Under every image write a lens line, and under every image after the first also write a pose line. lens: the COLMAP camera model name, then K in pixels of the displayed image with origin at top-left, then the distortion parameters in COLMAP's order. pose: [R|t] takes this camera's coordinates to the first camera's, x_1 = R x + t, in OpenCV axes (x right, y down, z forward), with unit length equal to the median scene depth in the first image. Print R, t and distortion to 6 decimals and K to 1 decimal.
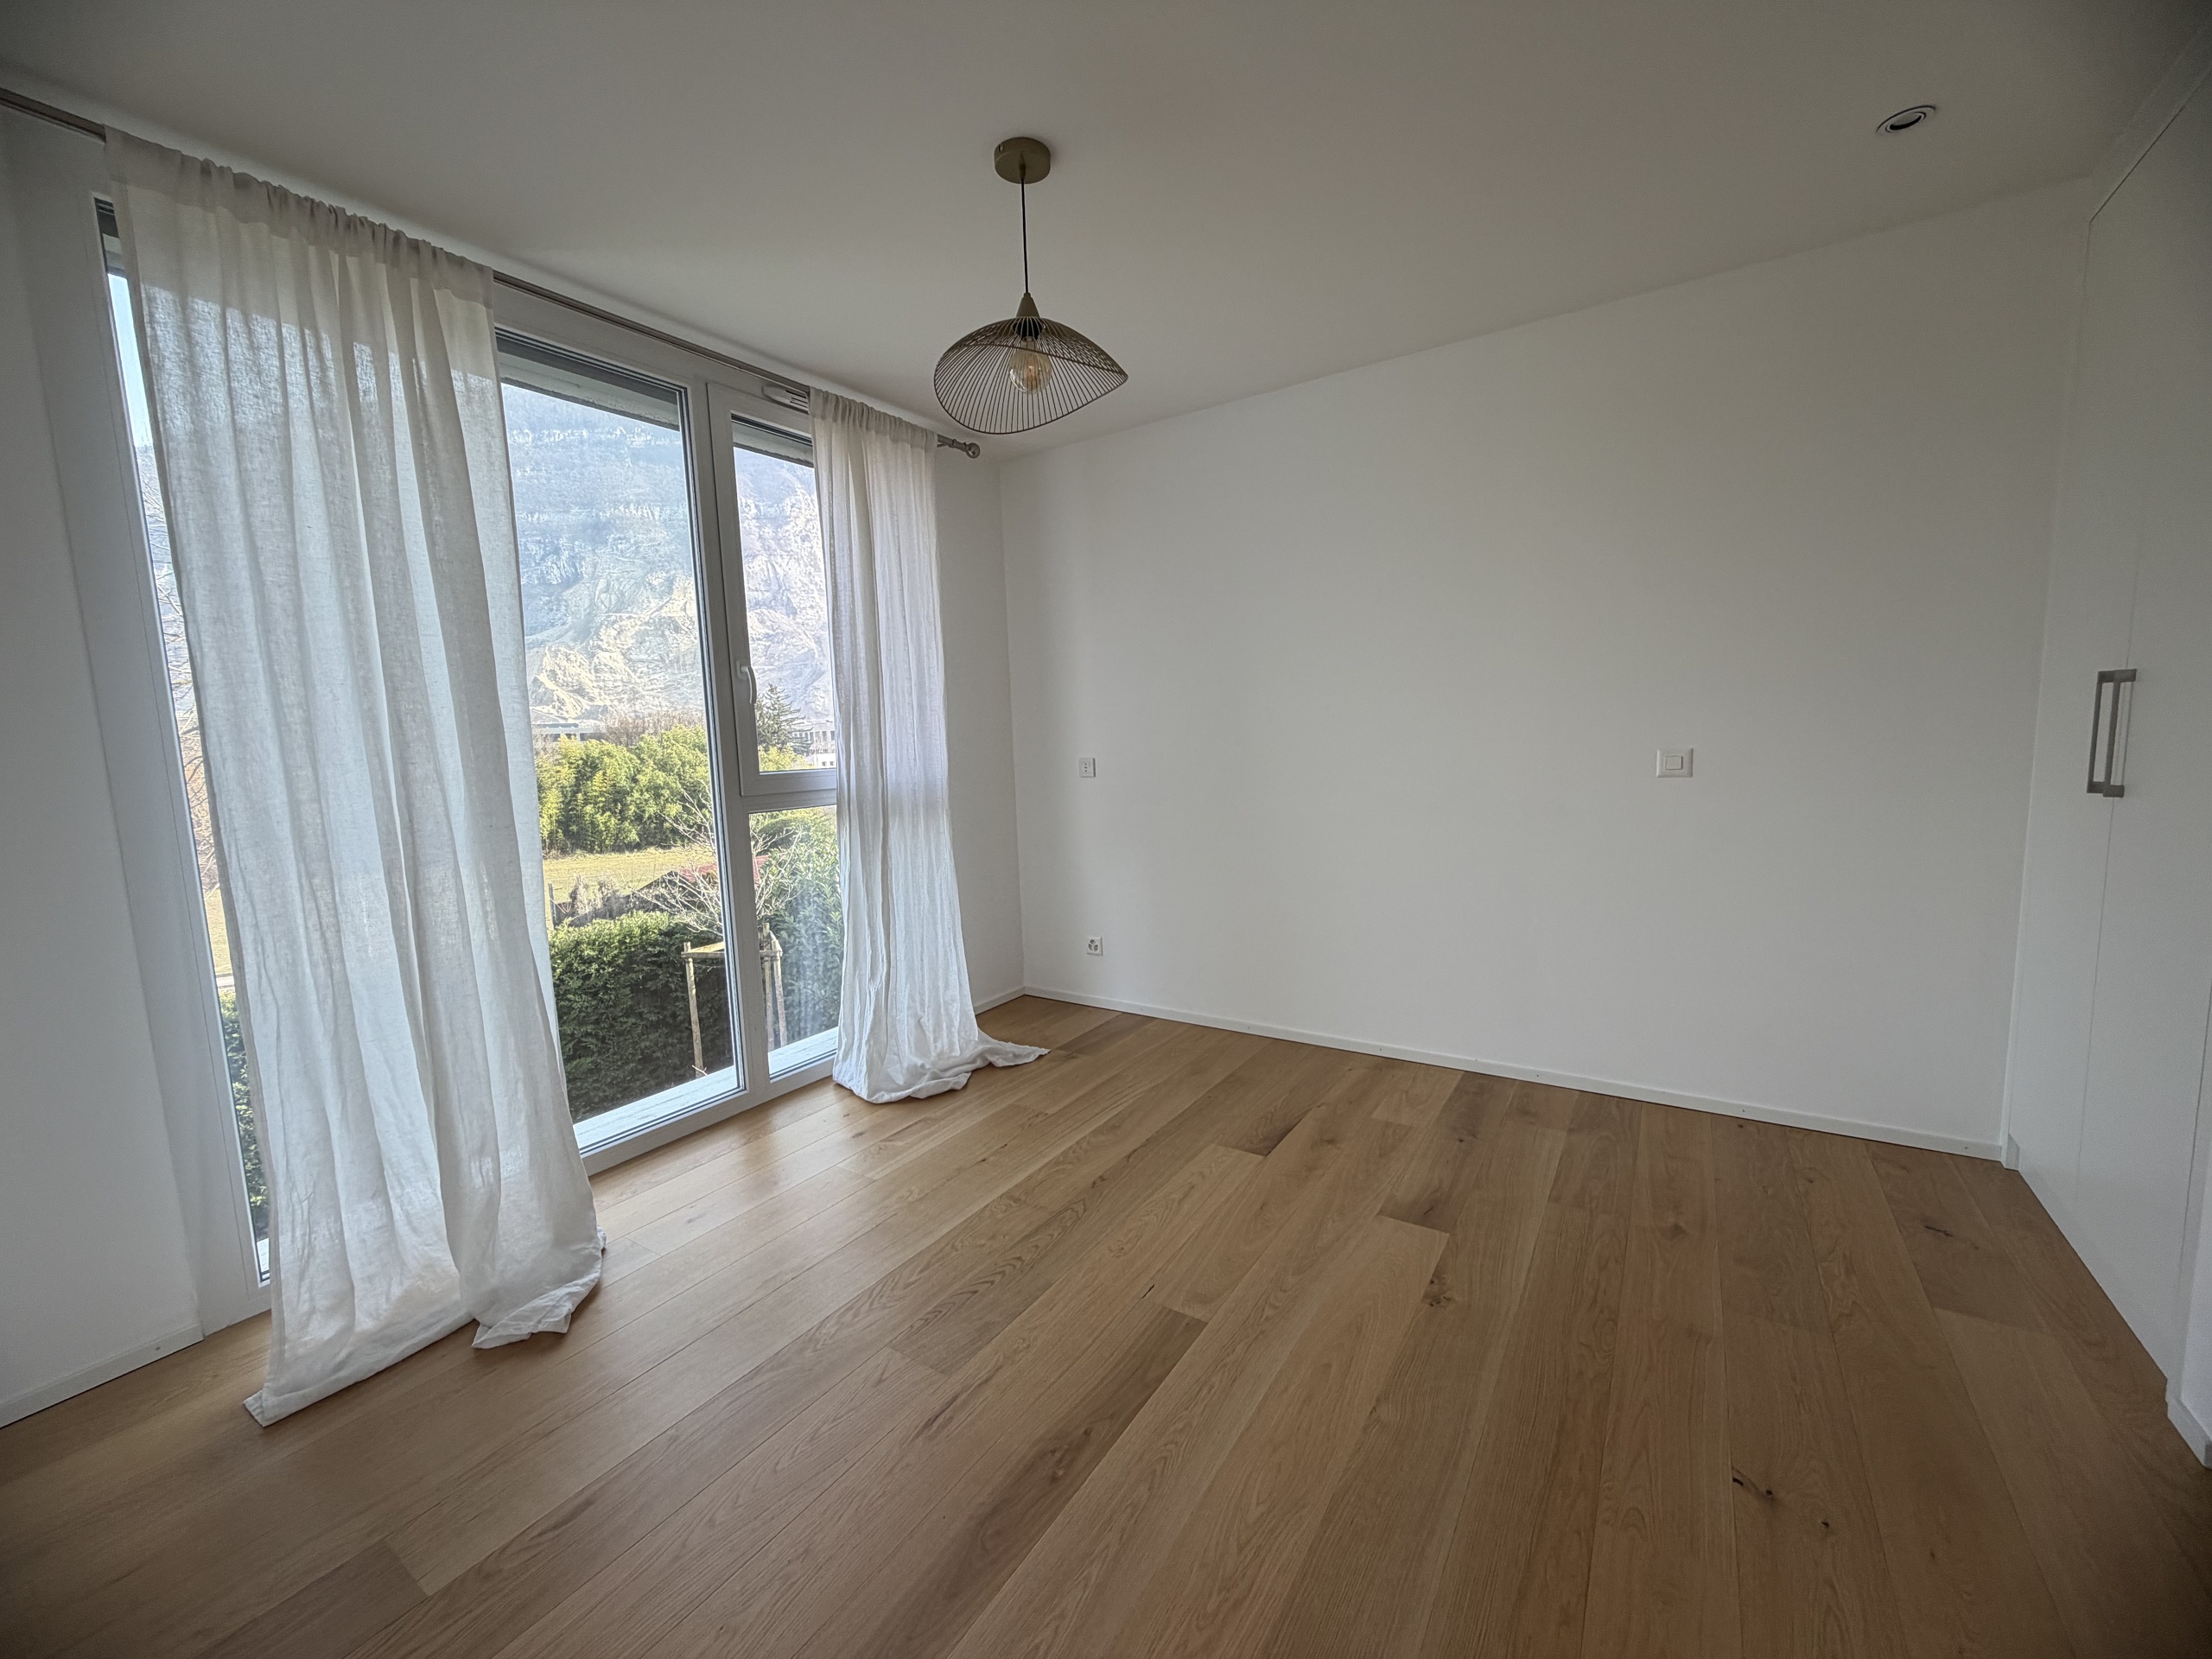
lens RADIAL K [[879.5, 0, 1103.7], [0, 879.5, 839.6], [0, 0, 1]] dist [-0.001262, 0.000428]
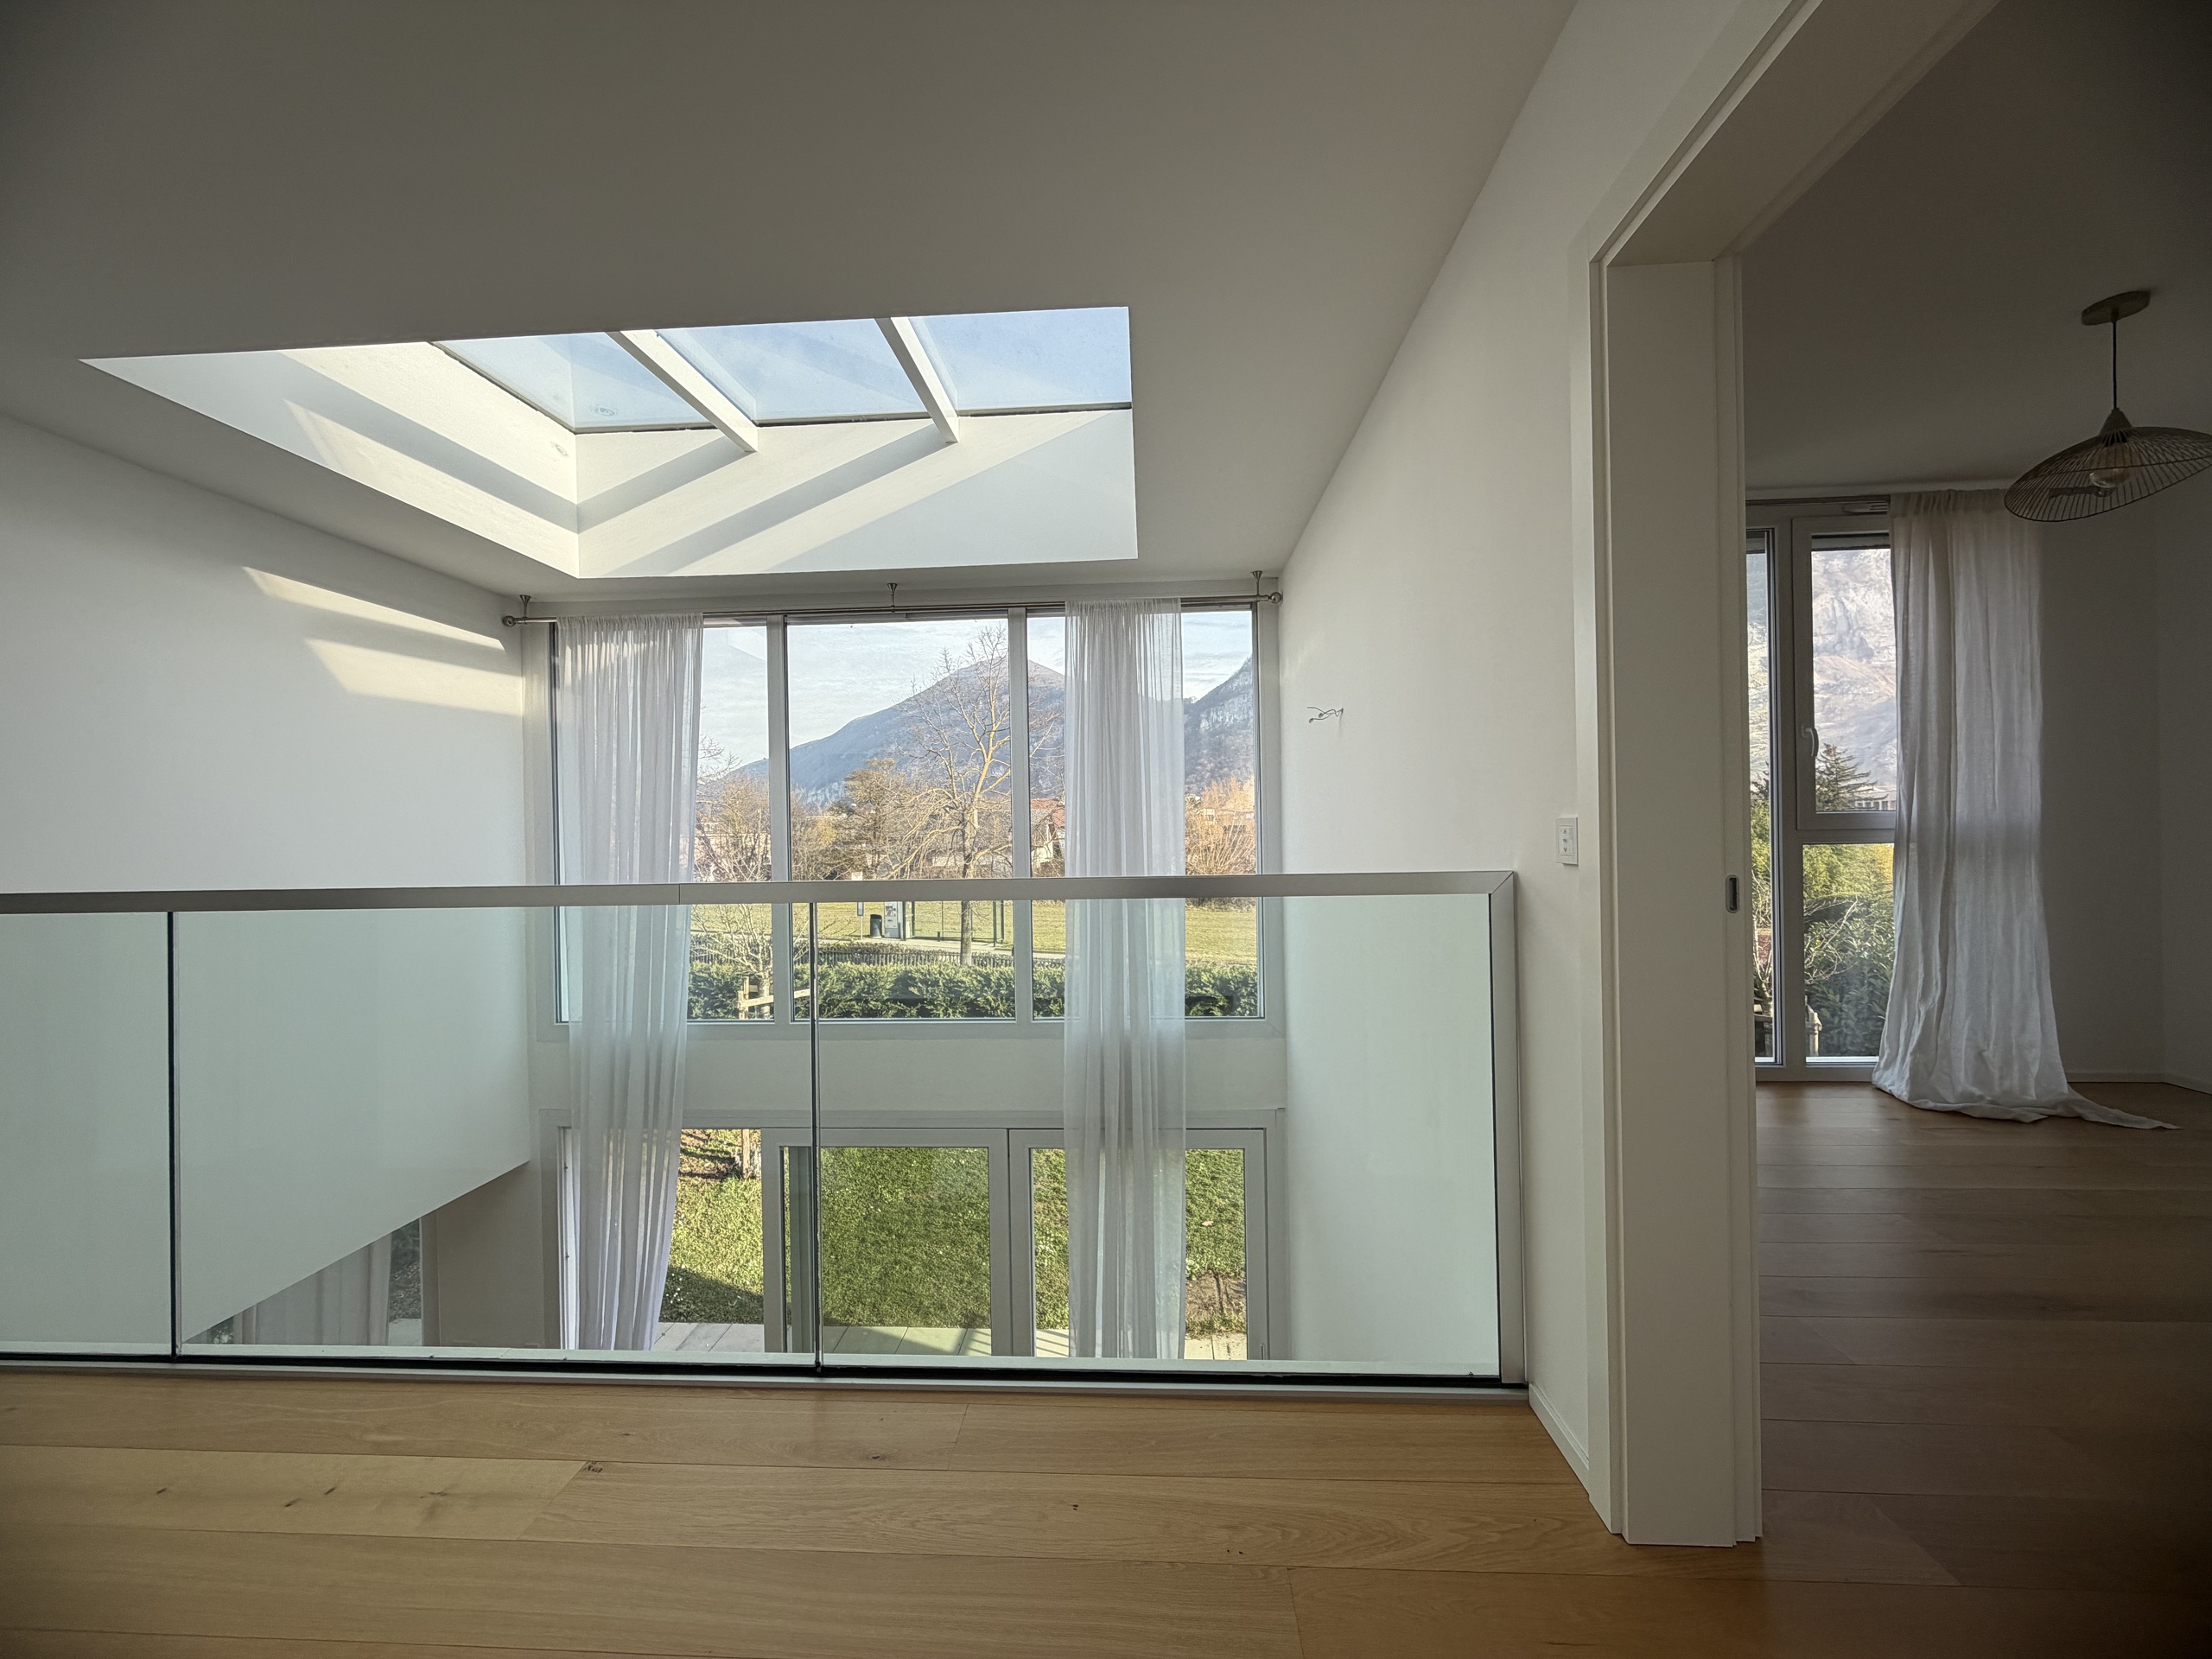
lens RADIAL K [[879.5, 0, 1097.6], [0, 879.5, 820.8], [0, 0, 1]] dist [-0.001262, 0.000428]
pose [[0.498168, 0.022702, -0.866783, 0.168898], [-0.107619, 0.993546, -0.035830, 0.084936], [0.860376, 0.111132, 0.497396, -0.458495]]
